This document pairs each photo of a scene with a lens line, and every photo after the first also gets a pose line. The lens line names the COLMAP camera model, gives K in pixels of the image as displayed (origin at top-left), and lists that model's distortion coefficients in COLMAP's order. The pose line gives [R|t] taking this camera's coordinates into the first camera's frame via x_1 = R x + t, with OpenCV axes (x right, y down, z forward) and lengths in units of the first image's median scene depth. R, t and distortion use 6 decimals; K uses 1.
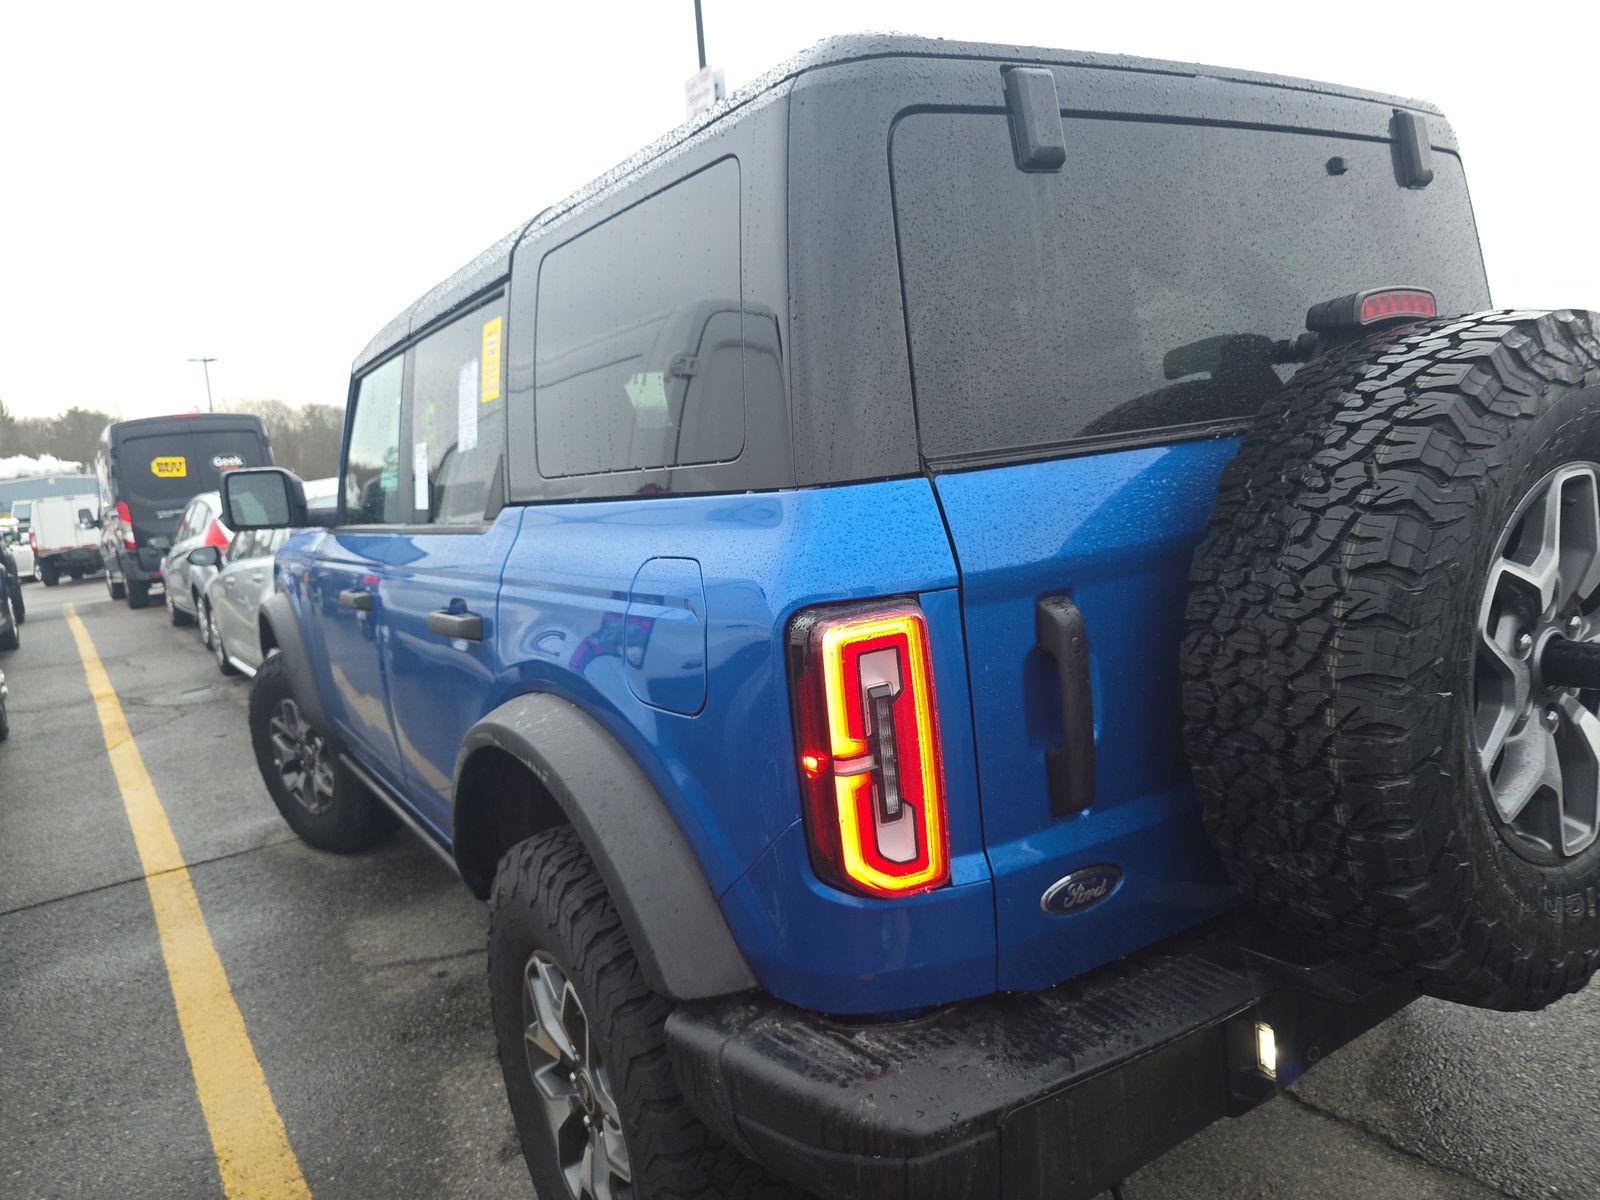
lens RADIAL K [[1135.2, 0, 797.2], [0, 1135.2, 604.1], [0, 0, 1]] dist [0.068380, -0.114574]
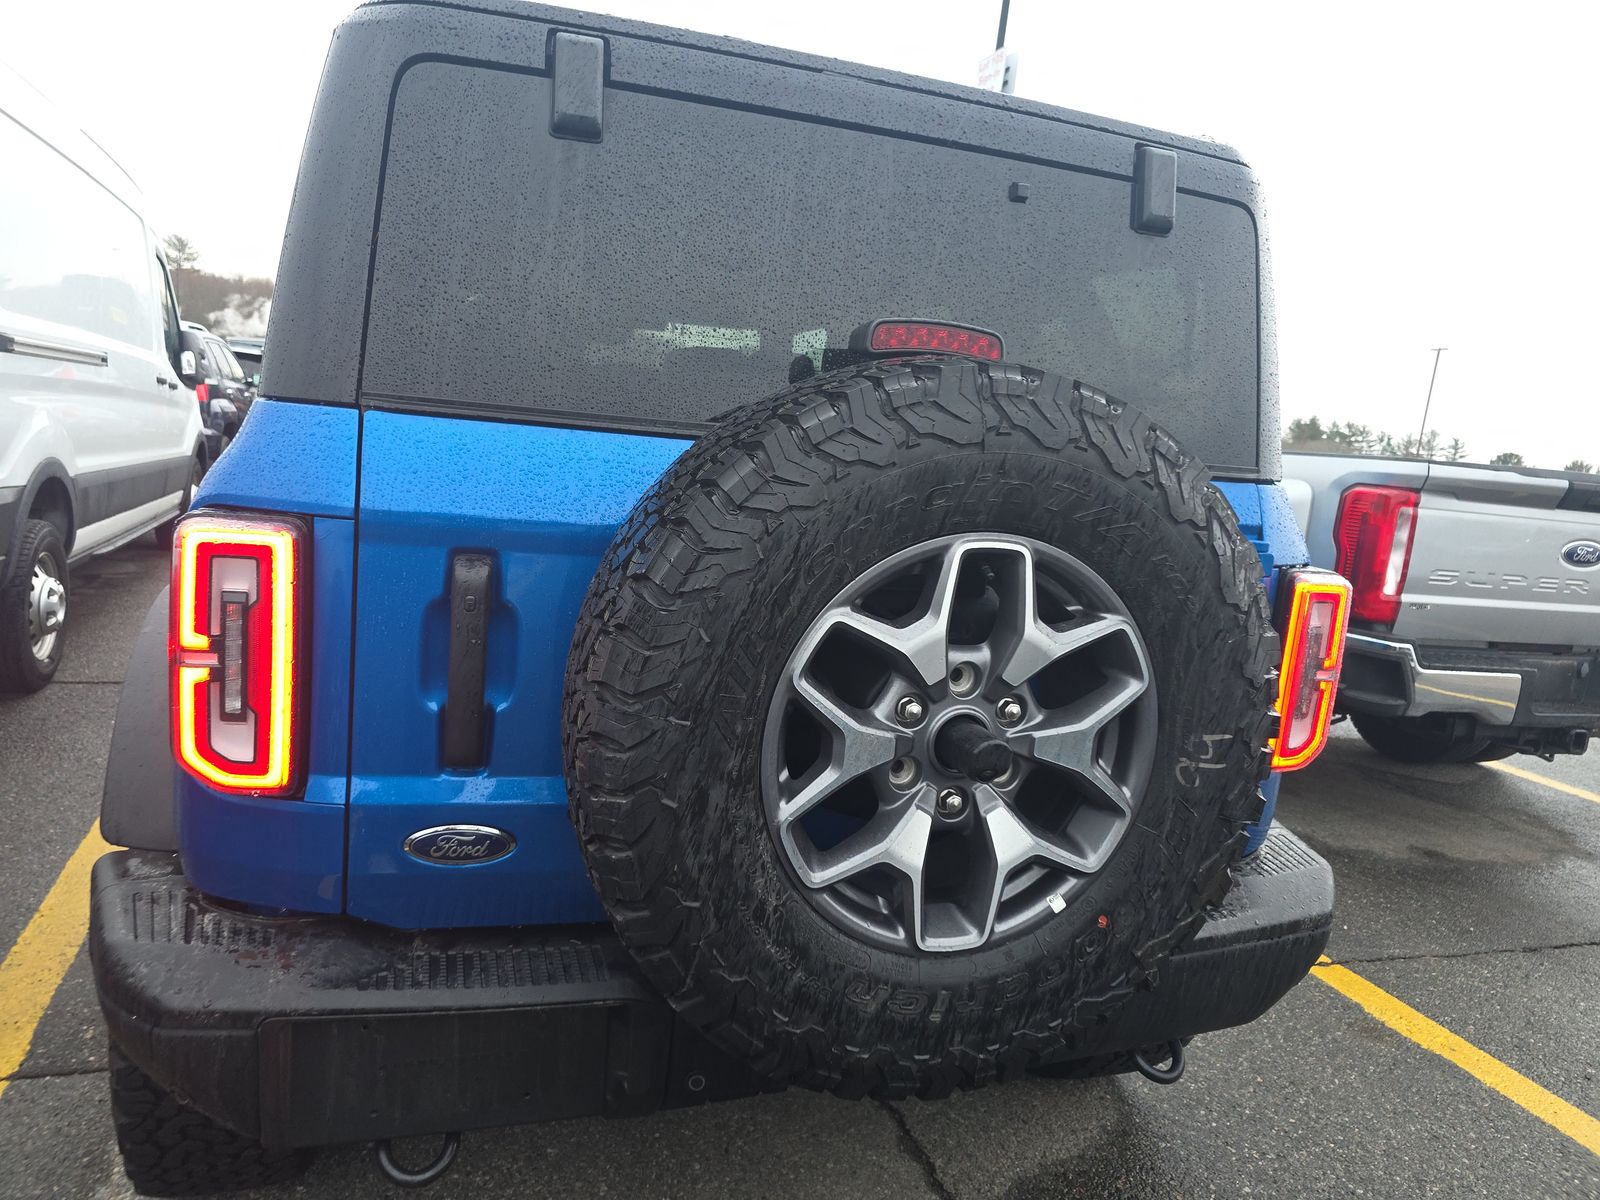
lens RADIAL K [[1148.6, 0, 800.0], [0, 1148.6, 600.0], [0, 0, 1]] dist [0.020077, -0.002227]
pose [[0.949597, 0.226932, -0.216258, 0.747925], [-0.224475, 0.973807, 0.036192, -0.070369], [0.218807, 0.014177, 0.975665, 0.070075]]
